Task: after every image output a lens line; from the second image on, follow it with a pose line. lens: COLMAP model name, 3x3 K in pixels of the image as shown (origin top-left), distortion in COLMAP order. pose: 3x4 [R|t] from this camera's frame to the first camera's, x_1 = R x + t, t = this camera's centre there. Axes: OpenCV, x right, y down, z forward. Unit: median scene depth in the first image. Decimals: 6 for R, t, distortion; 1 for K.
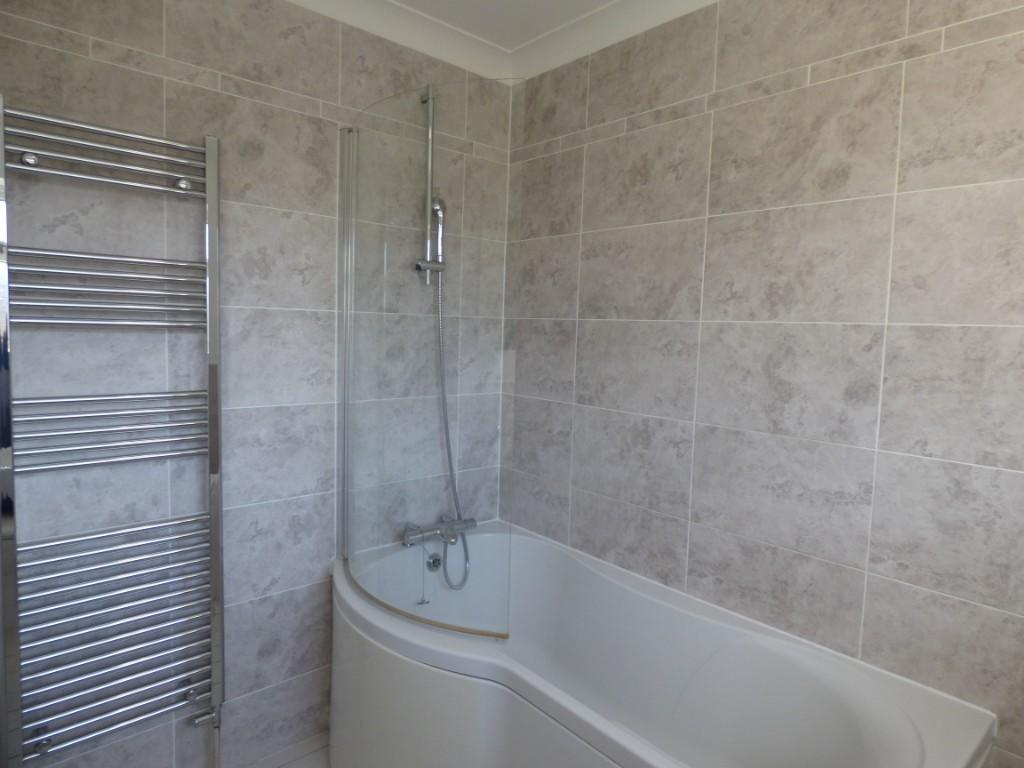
lens RADIAL K [[620.1, 0, 512.0], [0, 620.1, 384.0], [0, 0, 1]] dist [0.002421, -0.021036]
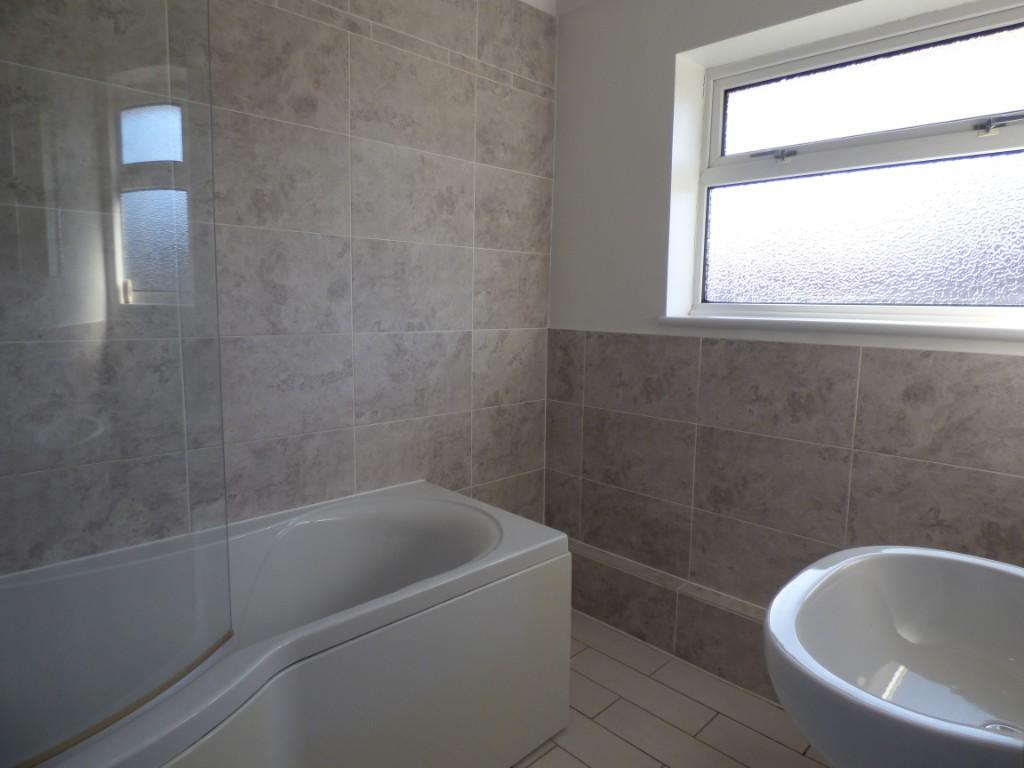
lens RADIAL K [[620.1, 0, 512.0], [0, 620.1, 384.0], [0, 0, 1]] dist [0.002421, -0.021036]
pose [[-0.044340, -0.164210, 0.985428, -0.699087], [0.069813, 0.983478, 0.167026, 0.014053], [-0.996574, 0.076202, -0.032143, 0.660732]]
